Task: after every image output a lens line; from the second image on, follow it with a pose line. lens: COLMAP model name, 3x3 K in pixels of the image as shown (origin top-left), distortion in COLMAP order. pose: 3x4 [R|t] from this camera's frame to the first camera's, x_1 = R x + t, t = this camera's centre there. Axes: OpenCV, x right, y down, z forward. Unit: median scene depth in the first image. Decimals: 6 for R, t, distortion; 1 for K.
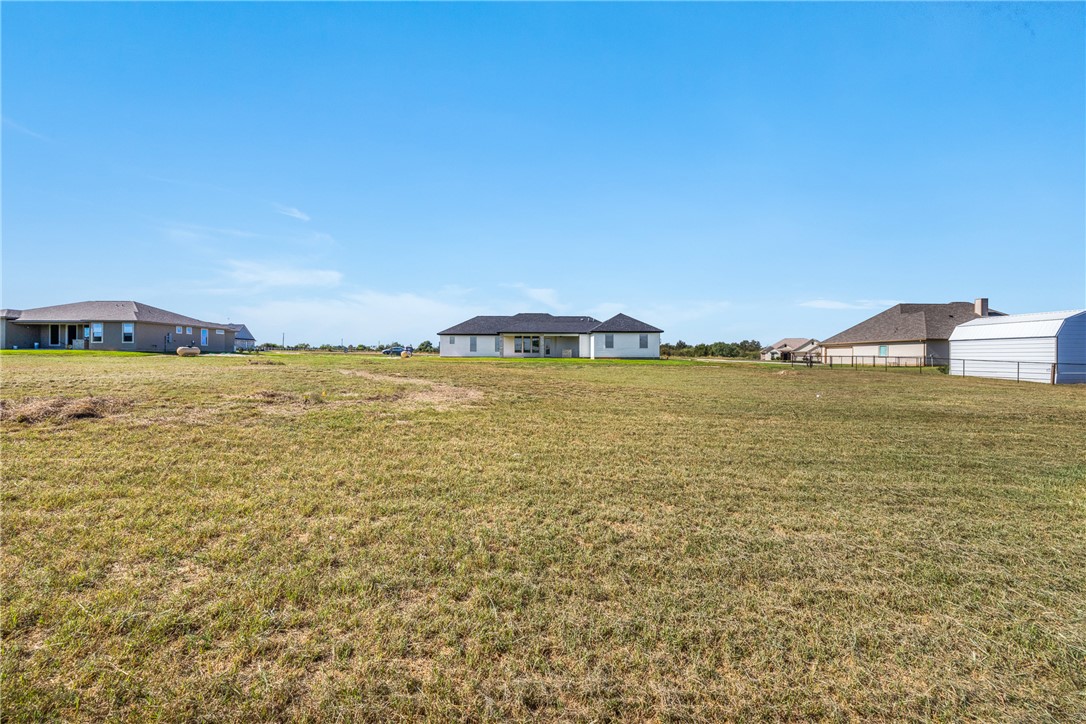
lens RADIAL K [[461.4, 0, 547.1], [0, 461.4, 360.7], [0, 0, 1]] dist [0.010575, 0.000197]
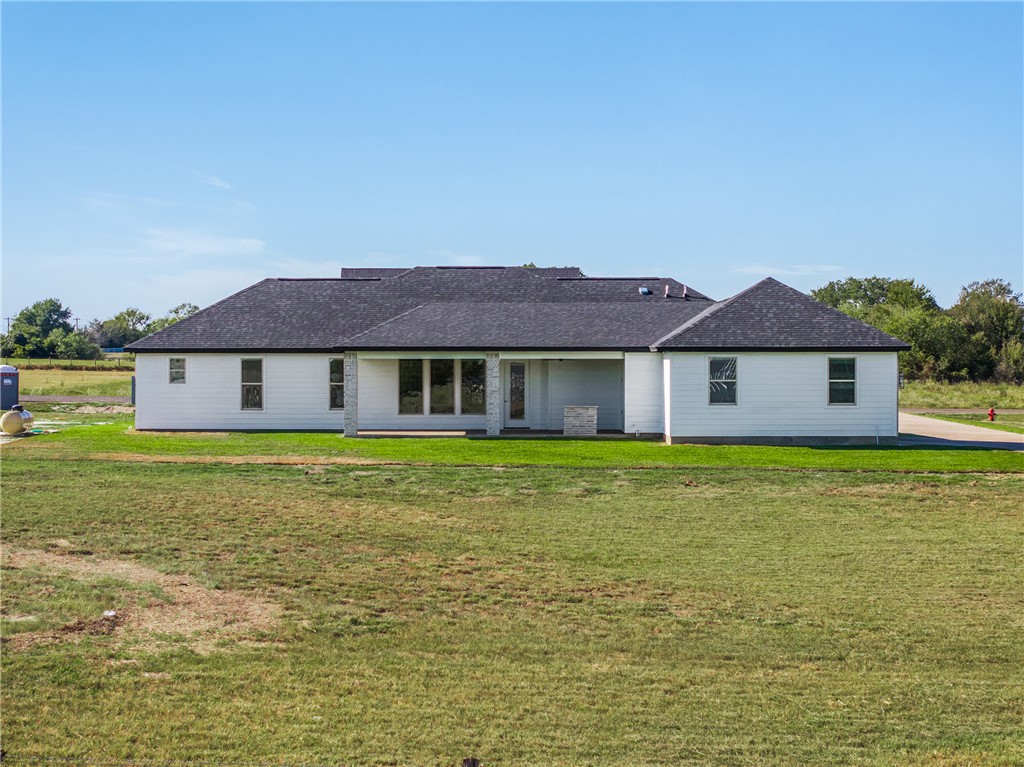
lens RADIAL K [[2055.9, 0, 512.3], [0, 2055.9, 384.5], [0, 0, 1]] dist [-0.032119, 0.000000]
pose [[0.999533, -0.003081, -0.030391, 0.039488], [0.003114, 0.999995, 0.001045, -0.039181], [0.030387, -0.001139, 0.999538, -0.264273]]
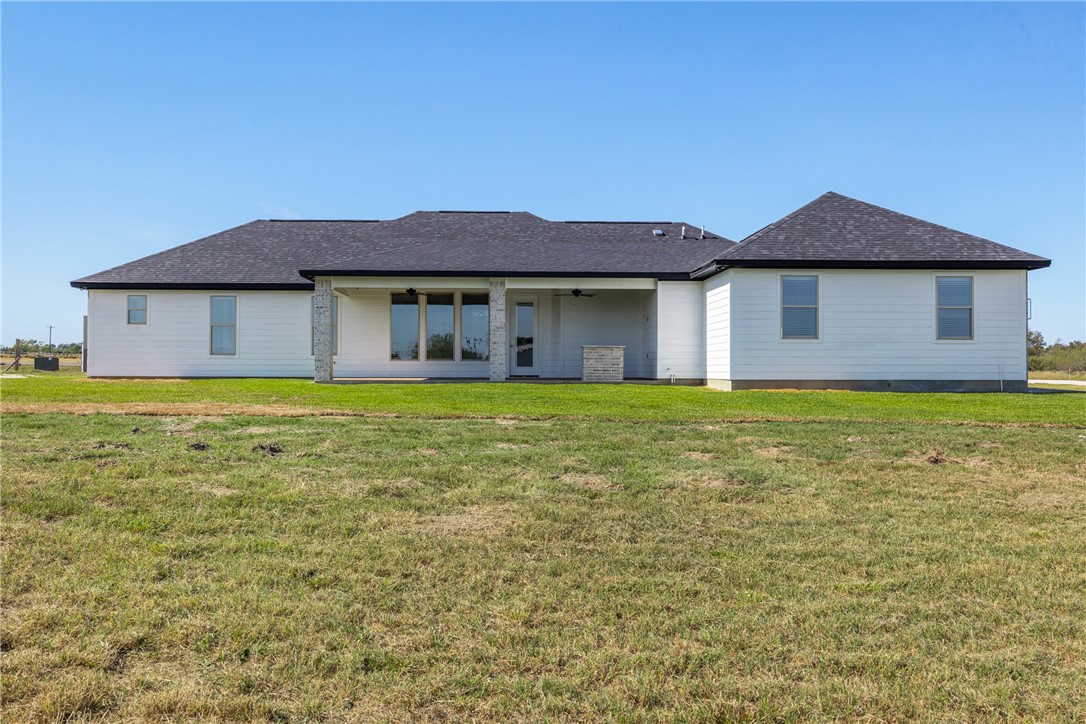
lens RADIAL K [[1035.1, 0, 538.1], [0, 1035.1, 359.4], [0, 0, 1]] dist [0.016303, 0.000000]
pose [[0.999999, -0.001038, -0.000853, 0.010140], [0.001023, 0.999850, -0.017311, -0.008690], [0.000871, 0.017310, 0.999850, 0.473597]]
